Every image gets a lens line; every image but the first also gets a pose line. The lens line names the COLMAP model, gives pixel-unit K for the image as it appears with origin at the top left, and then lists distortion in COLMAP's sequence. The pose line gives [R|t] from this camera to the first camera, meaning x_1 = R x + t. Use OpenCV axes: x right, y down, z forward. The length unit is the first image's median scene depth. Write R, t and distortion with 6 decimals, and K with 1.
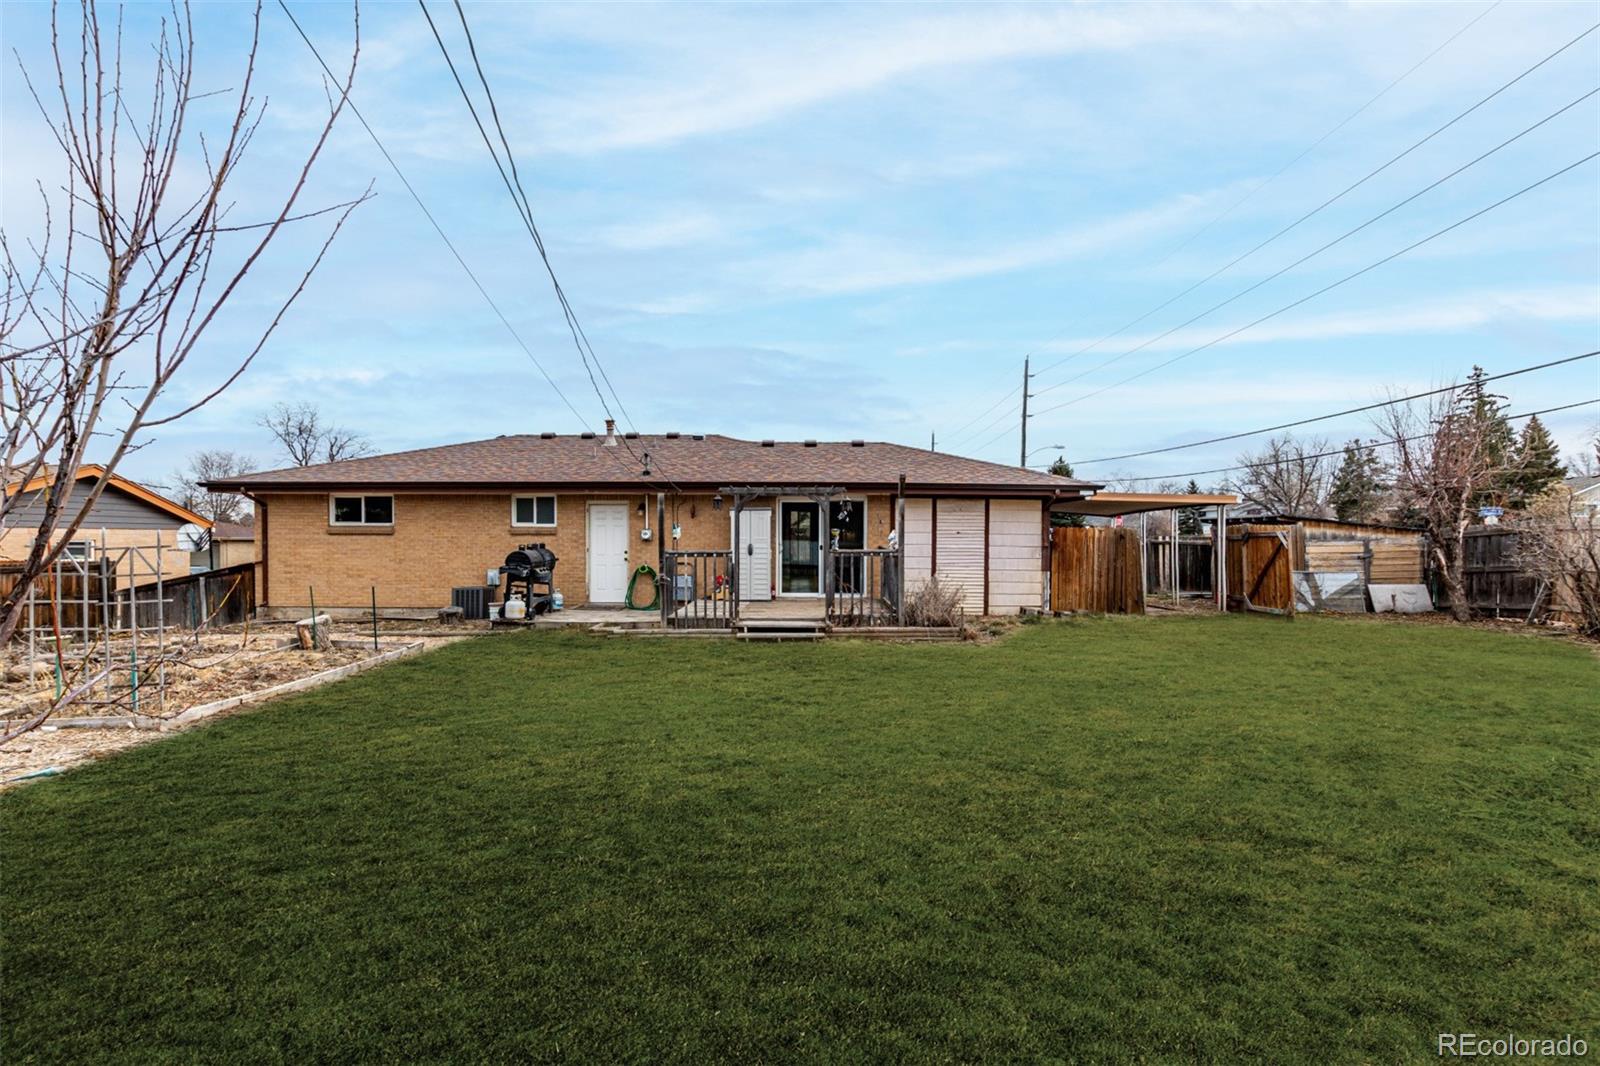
lens RADIAL K [[763.9, 0, 775.2], [0, 763.9, 537.0], [0, 0, 1]] dist [0.000727, -0.000014]
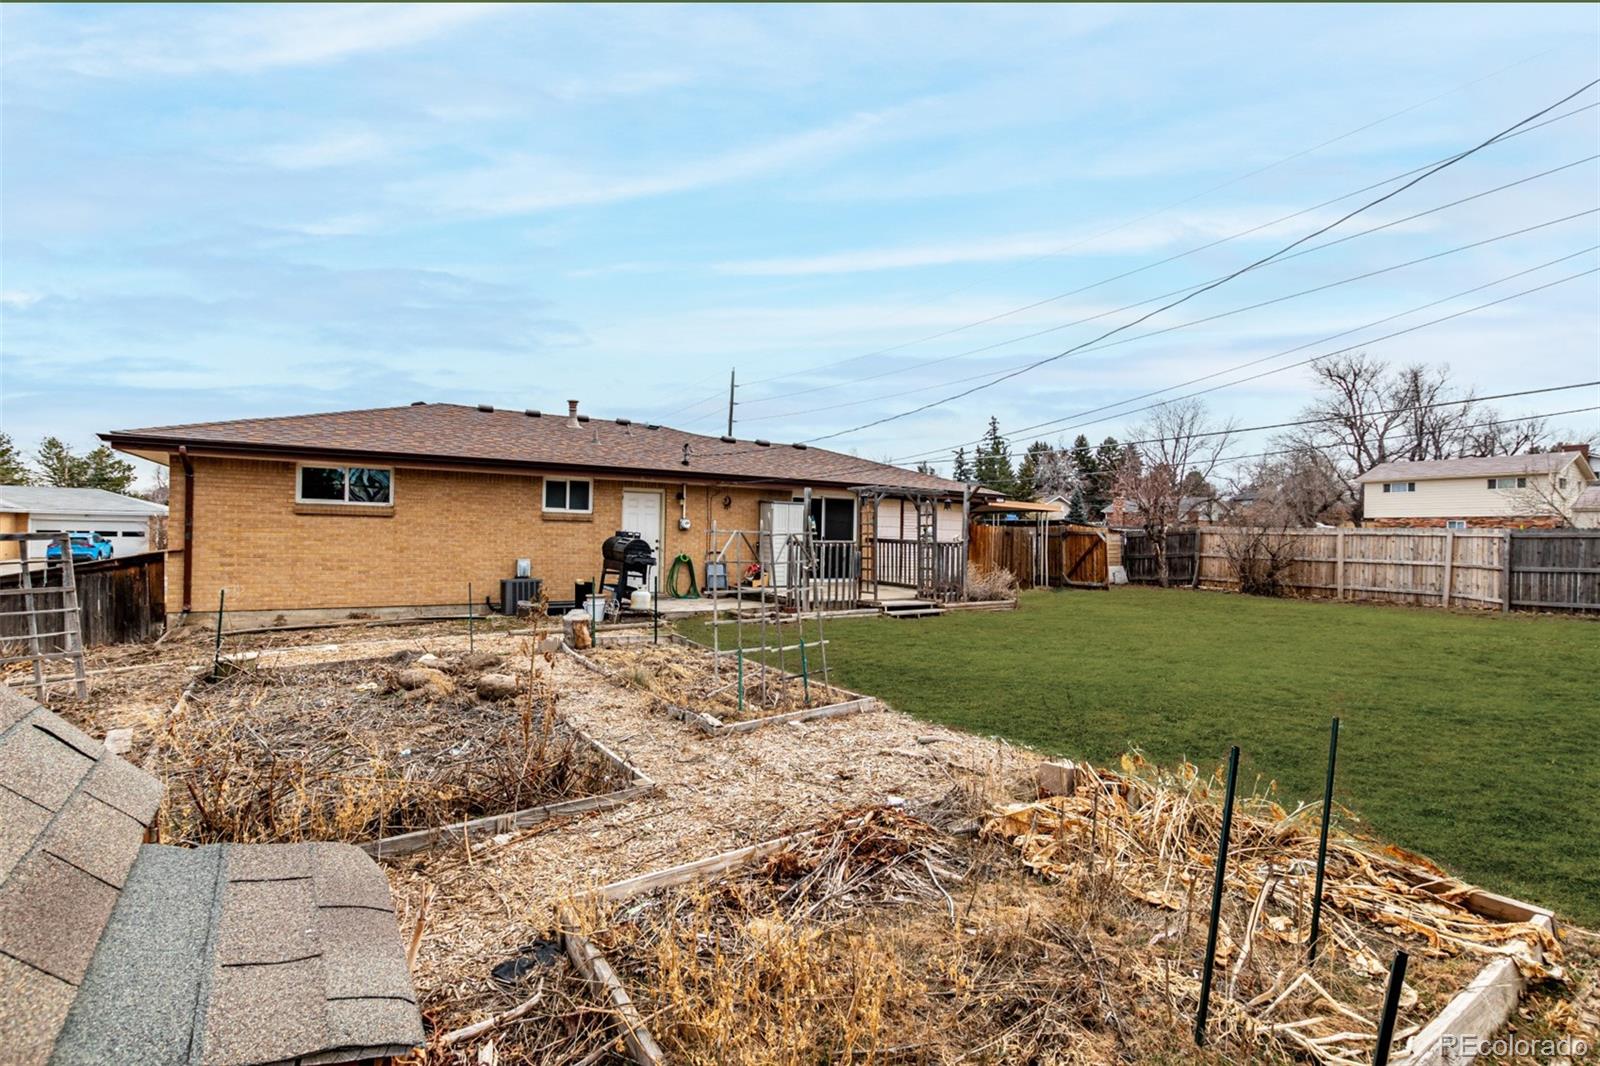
lens RADIAL K [[763.9, 0, 775.2], [0, 763.9, 537.0], [0, 0, 1]] dist [0.000727, -0.000014]
pose [[0.828262, 0.011753, 0.560217, -0.623249], [-0.018746, 0.999802, 0.006740, 0.004924], [-0.560027, -0.016085, 0.828318, 0.094419]]
